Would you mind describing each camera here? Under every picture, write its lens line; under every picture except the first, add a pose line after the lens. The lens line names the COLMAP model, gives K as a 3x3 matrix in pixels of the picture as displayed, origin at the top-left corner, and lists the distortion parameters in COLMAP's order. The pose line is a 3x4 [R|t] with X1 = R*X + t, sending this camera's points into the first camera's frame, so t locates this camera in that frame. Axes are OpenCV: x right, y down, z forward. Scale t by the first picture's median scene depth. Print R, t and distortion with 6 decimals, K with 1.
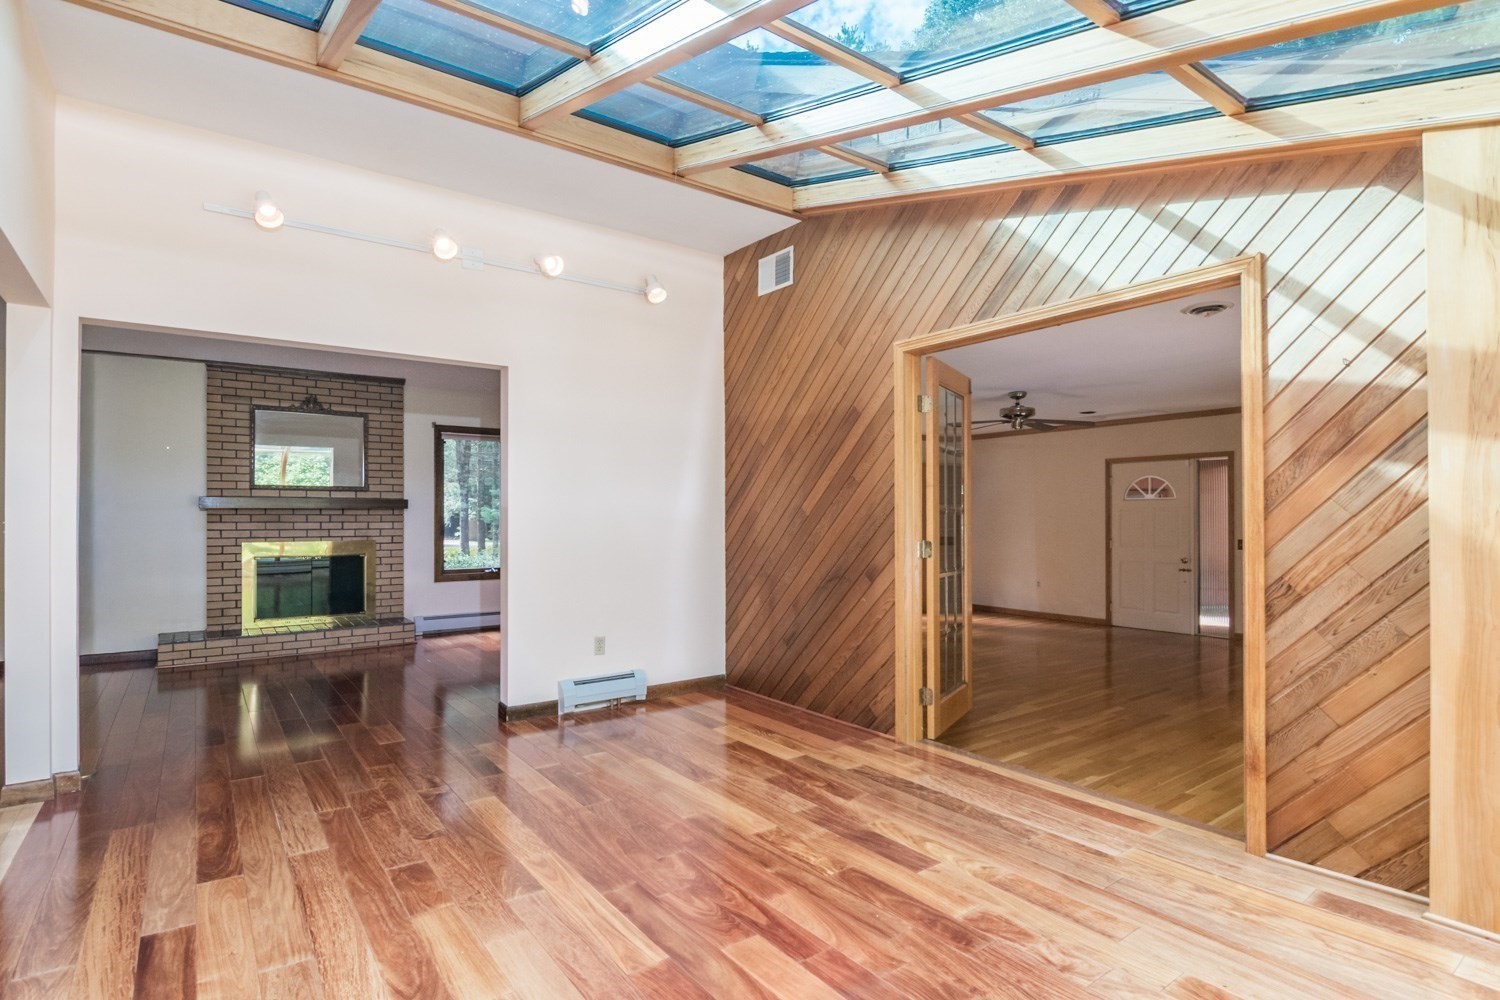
lens RADIAL K [[740.2, 0, 736.0], [0, 740.2, 510.4], [0, 0, 1]] dist [-0.005401, 0.000058]
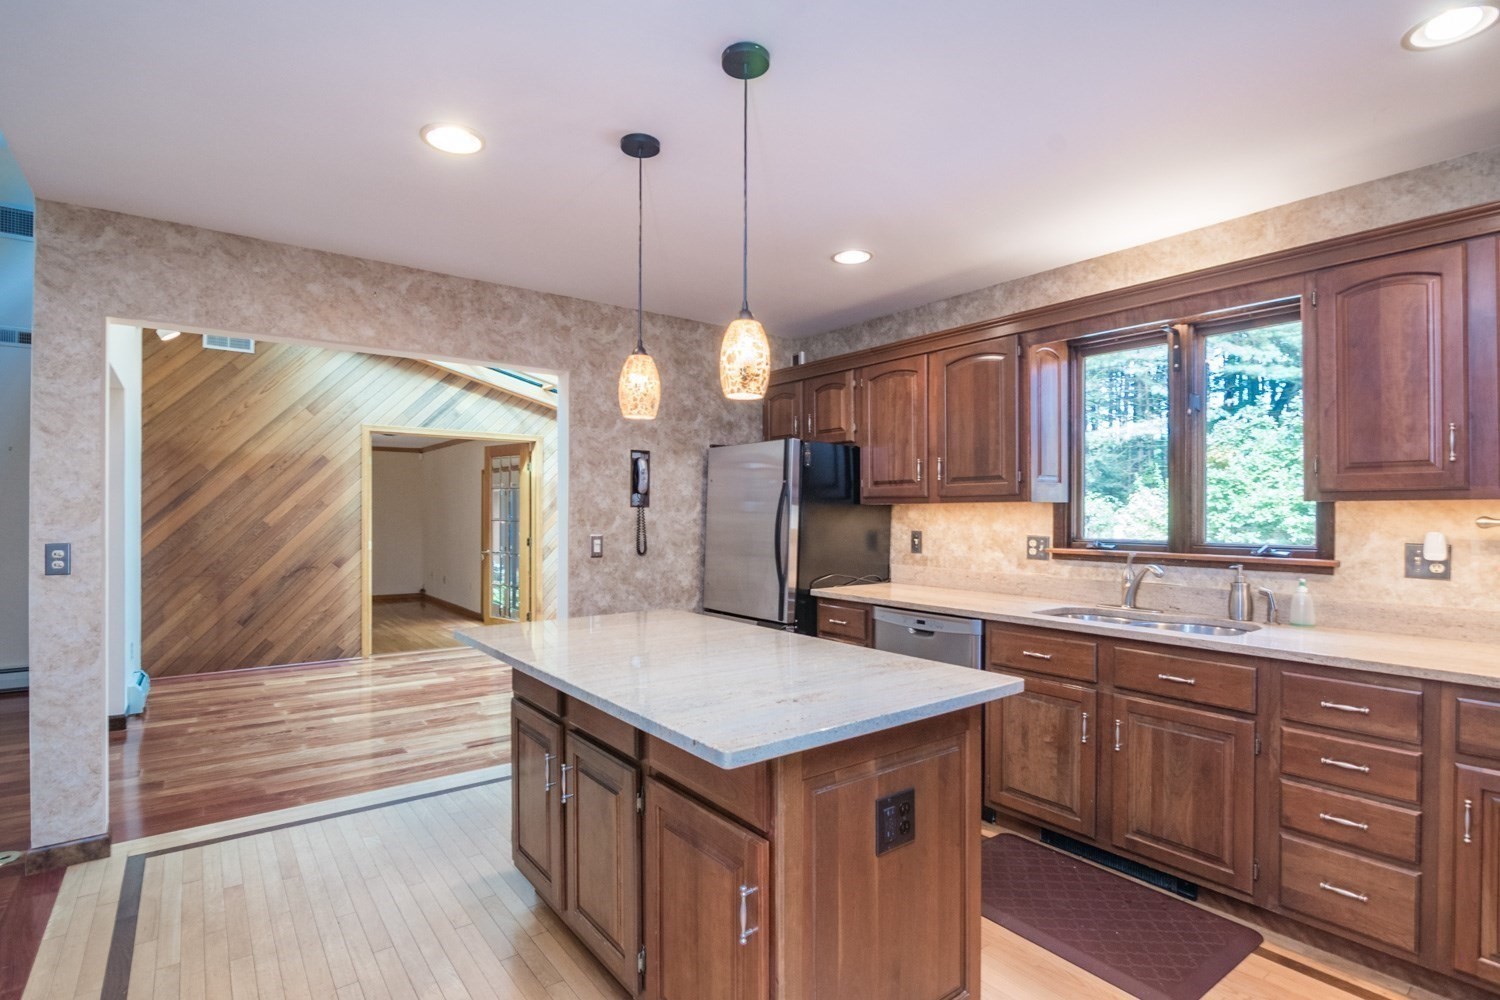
lens RADIAL K [[740.2, 0, 741.5], [0, 740.2, 509.2], [0, 0, 1]] dist [-0.005401, 0.000058]
pose [[-0.019420, 0.007012, 0.999787, -2.327053], [-0.011962, 0.999902, -0.007245, -0.047177], [-0.999740, -0.012100, -0.019334, 0.256432]]
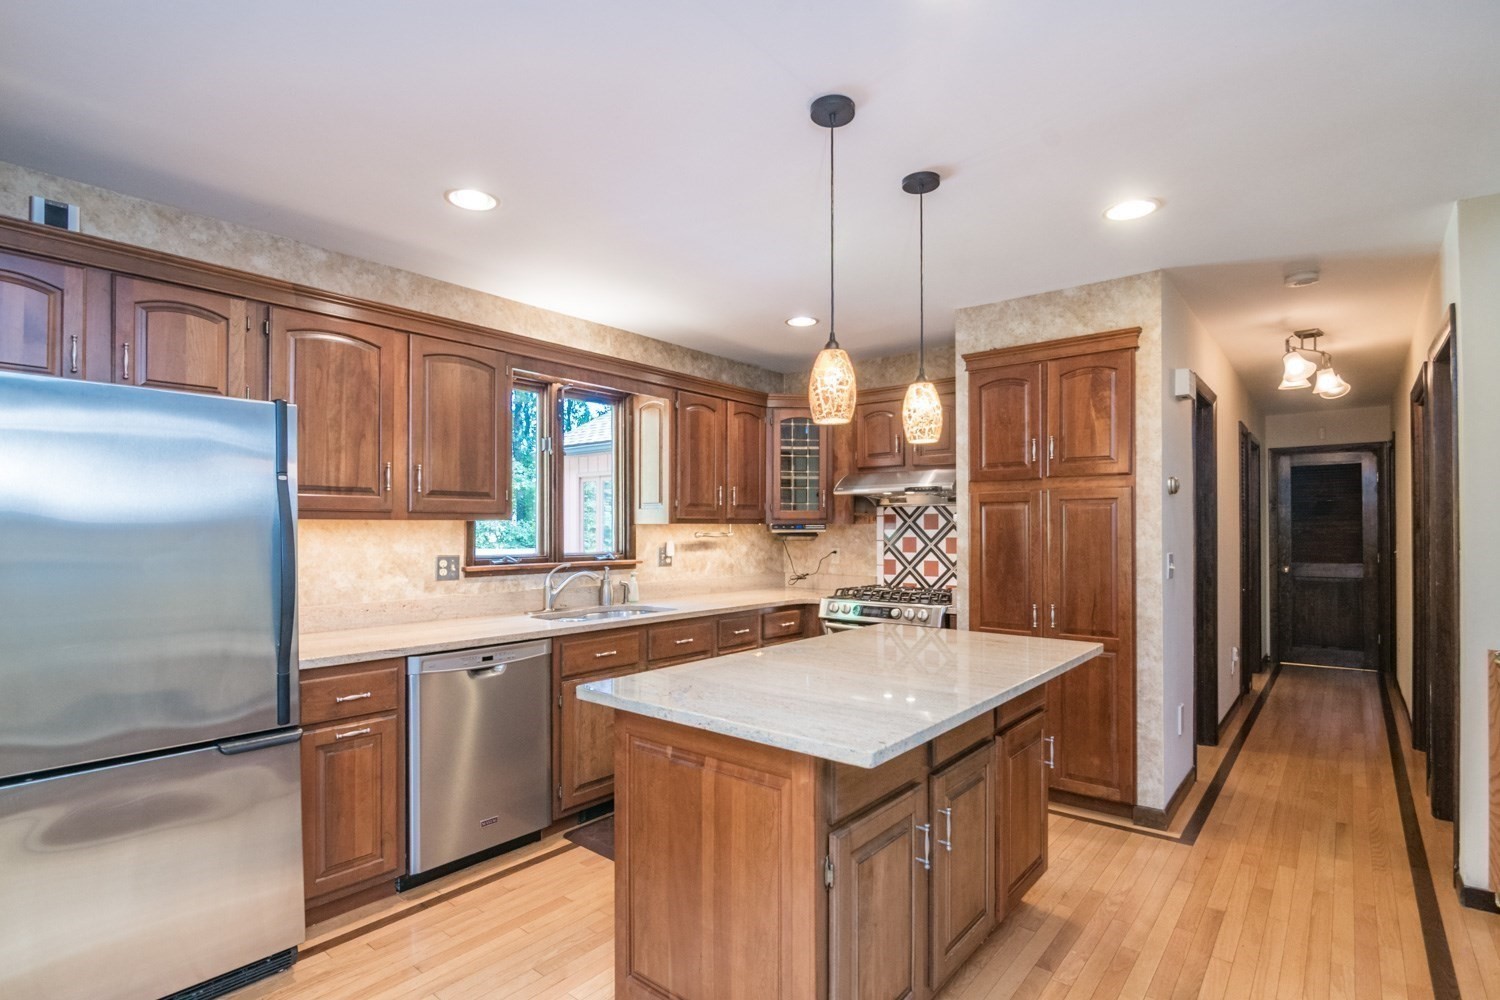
lens RADIAL K [[740.2, 0, 744.2], [0, 740.2, 521.7], [0, 0, 1]] dist [-0.005401, 0.000058]
pose [[-0.967252, 0.000891, -0.253817, -1.016315], [0.006039, 0.999792, -0.019504, -0.045065], [0.253746, -0.020398, -0.967056, 1.176273]]
